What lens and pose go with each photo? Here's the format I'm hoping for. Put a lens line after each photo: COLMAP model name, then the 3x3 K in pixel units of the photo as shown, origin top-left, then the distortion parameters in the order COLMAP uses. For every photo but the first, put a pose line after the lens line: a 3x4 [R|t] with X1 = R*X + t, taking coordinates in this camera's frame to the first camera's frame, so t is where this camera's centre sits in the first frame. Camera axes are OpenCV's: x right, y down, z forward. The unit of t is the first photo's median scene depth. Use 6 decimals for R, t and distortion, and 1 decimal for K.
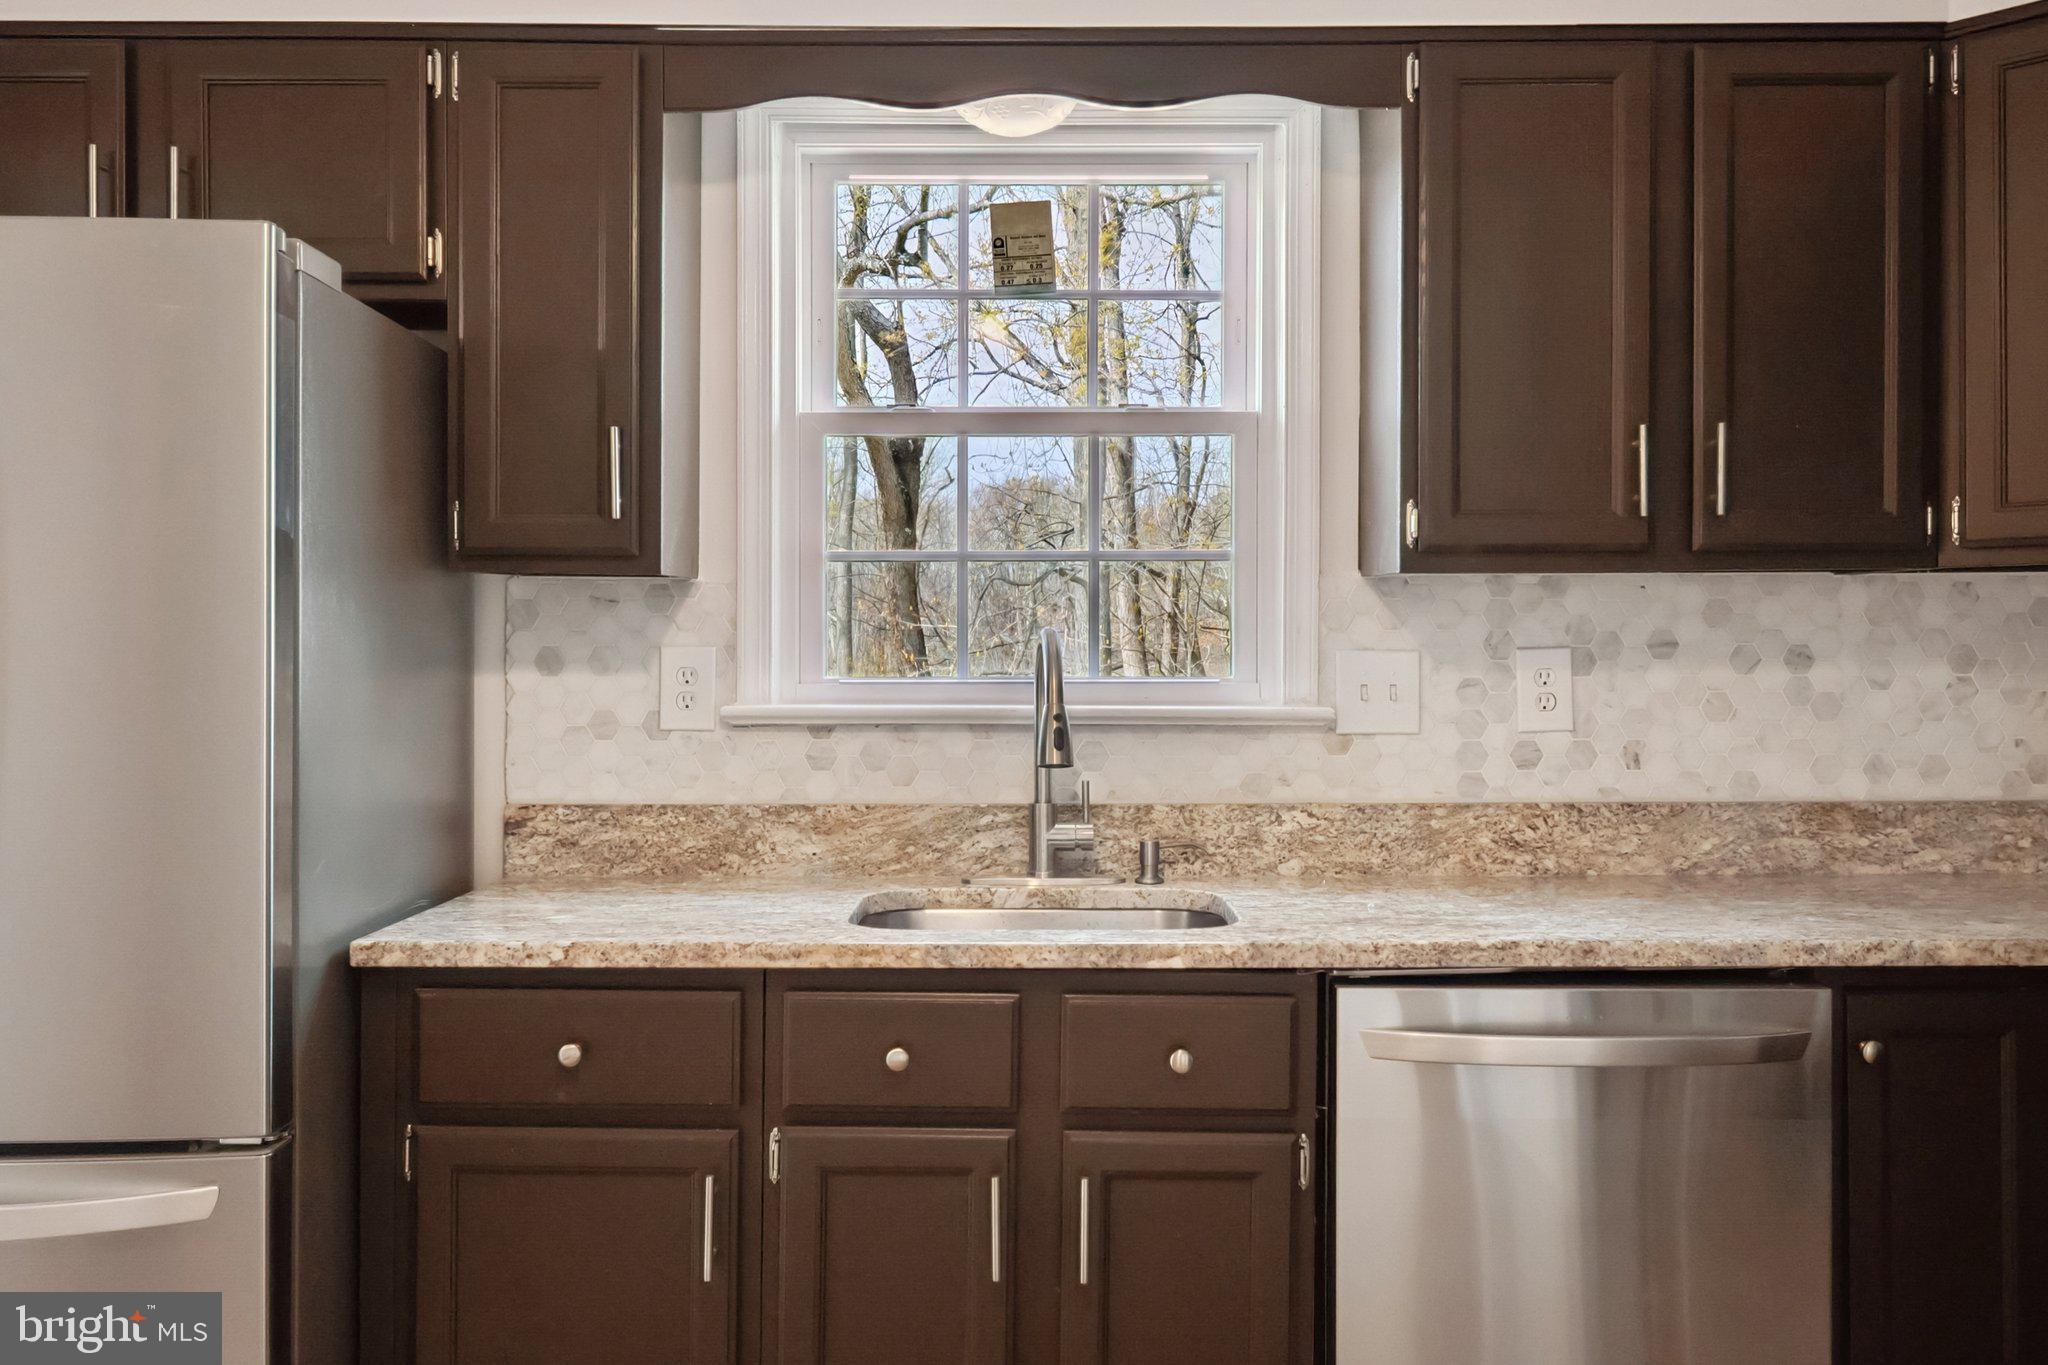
lens RADIAL K [[1743.1, 0, 1022.0], [0, 1743.1, 655.3], [0, 0, 1]] dist [-0.001927, 0.006289]
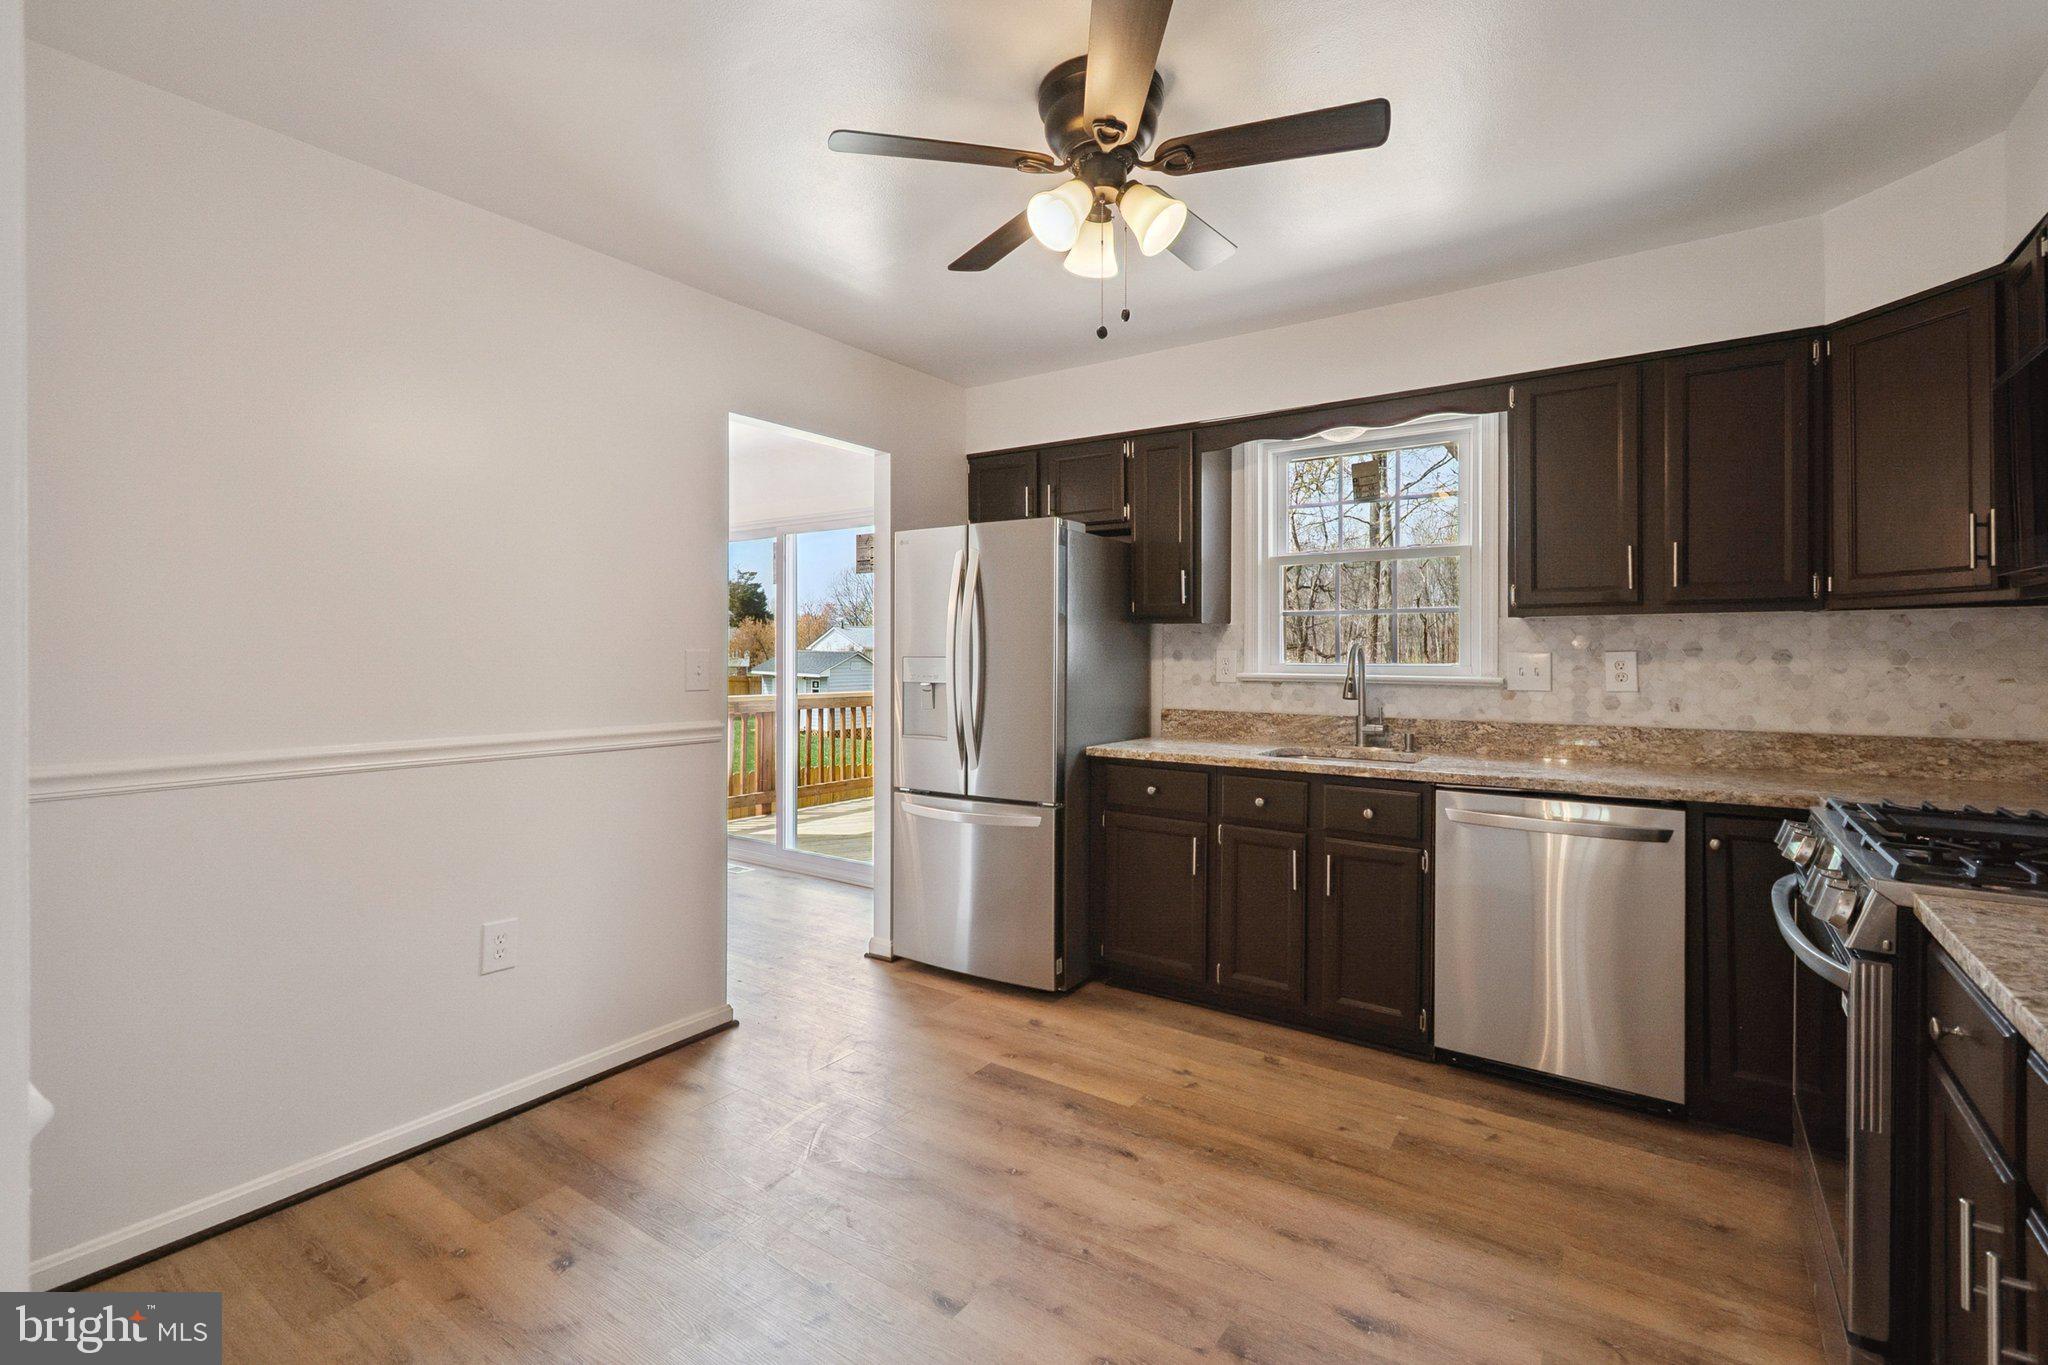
lens RADIAL K [[915.0, 0, 1026.8], [0, 915.0, 654.3], [0, 0, 1]] dist [0.008560, -0.004276]
pose [[0.825340, 0.003208, -0.564626, 0.333975], [-0.003710, 0.999993, 0.000258, 0.001859], [0.564623, 0.001881, 0.825347, -0.293021]]
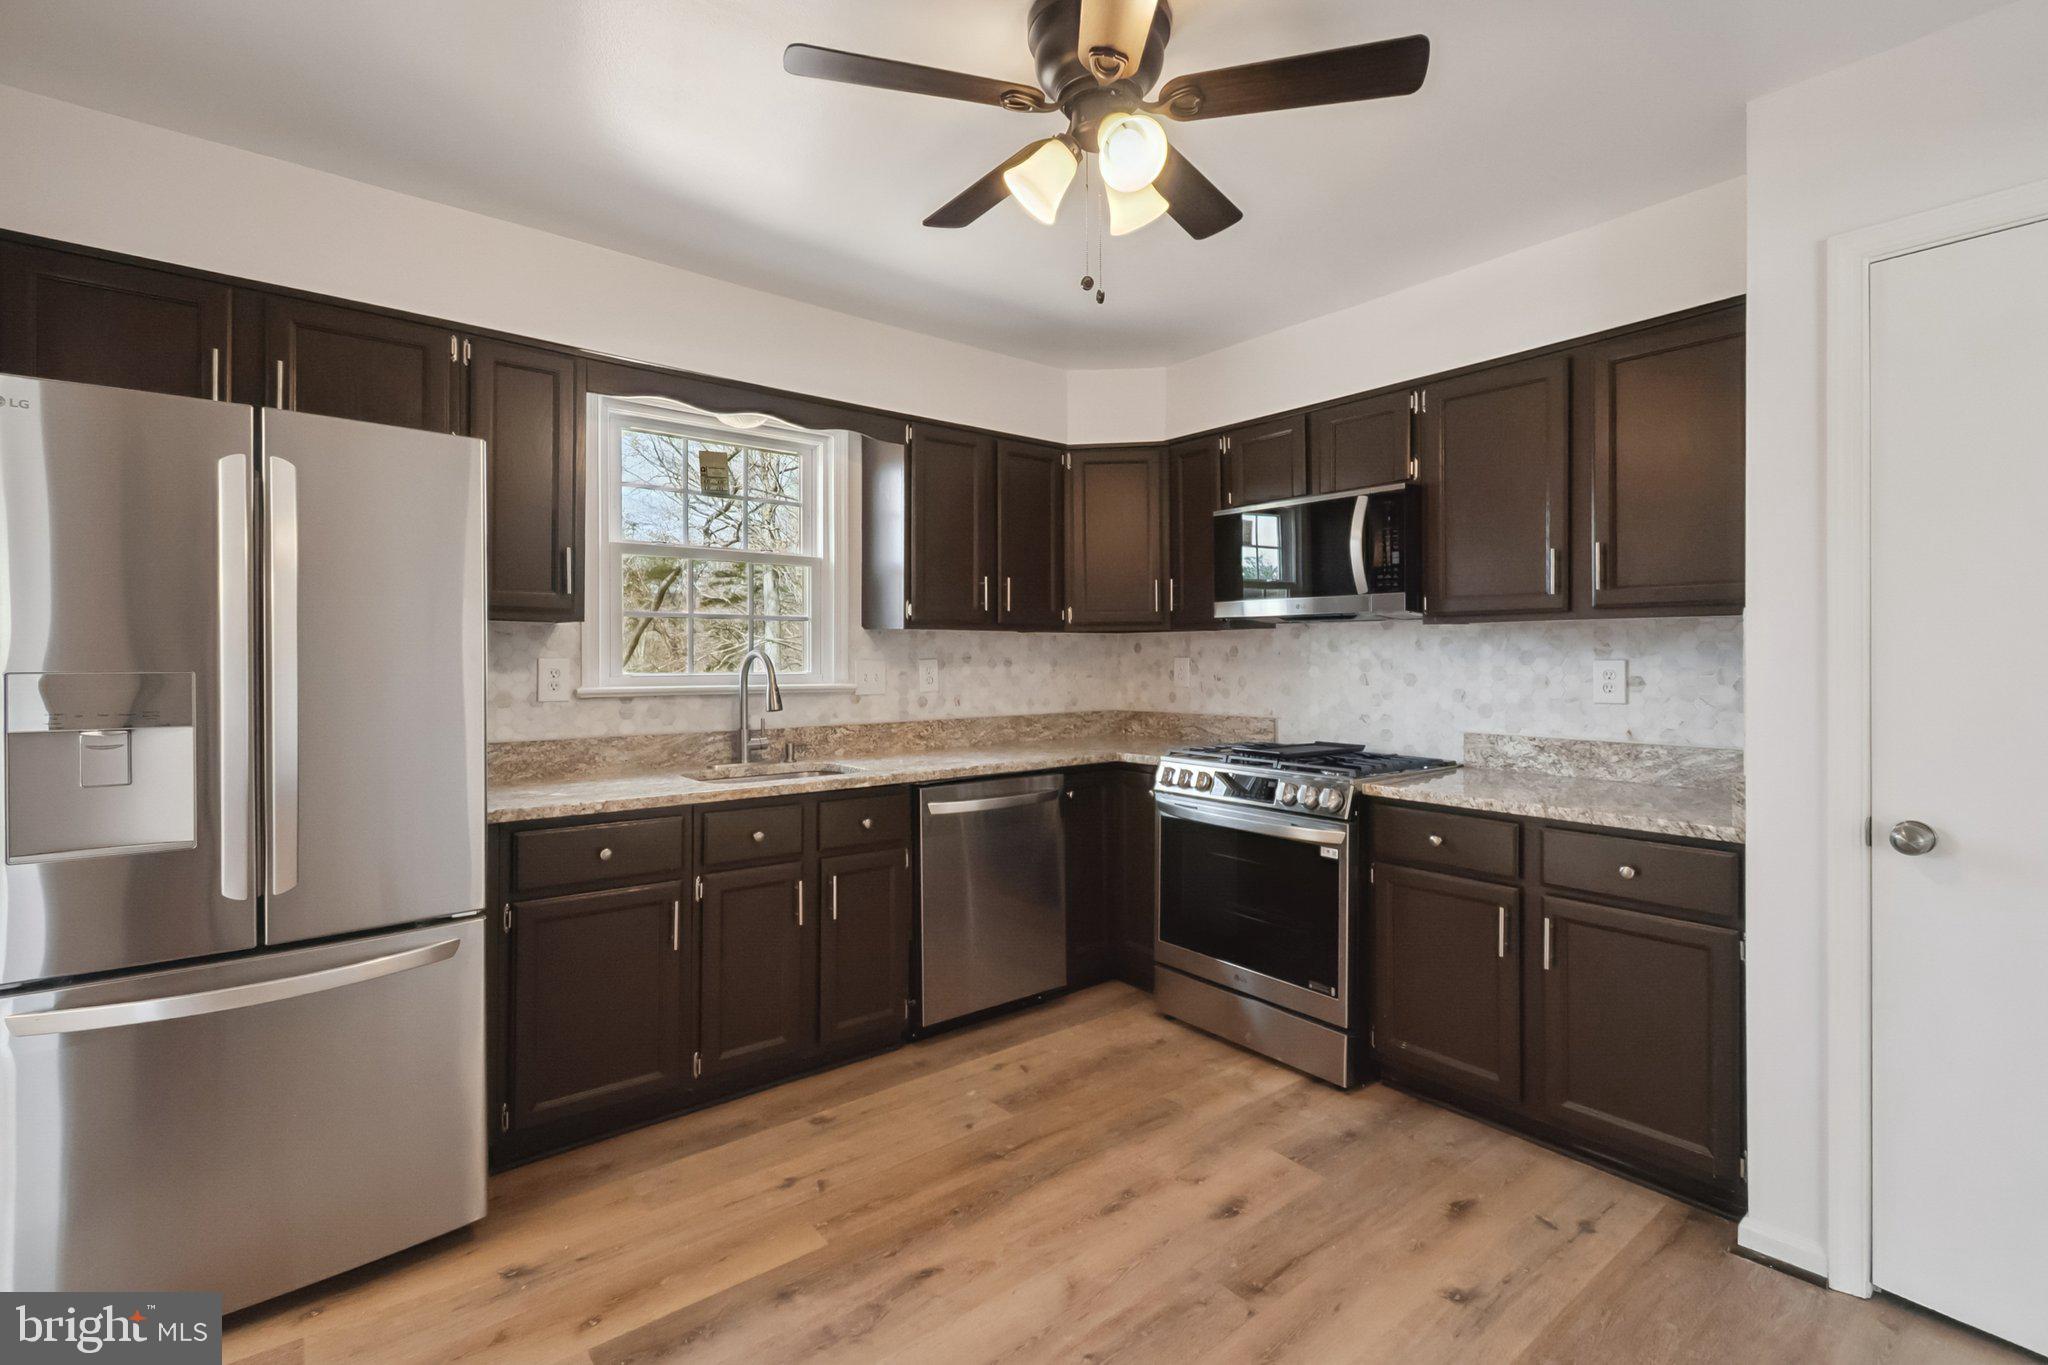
lens RADIAL K [[915.0, 0, 1040.9], [0, 915.0, 667.4], [0, 0, 1]] dist [0.008560, -0.004276]
pose [[0.770122, -0.005593, 0.637872, -0.427396], [0.005161, 0.999983, 0.002538, 0.005169], [-0.637876, 0.001337, 0.770138, -0.131581]]
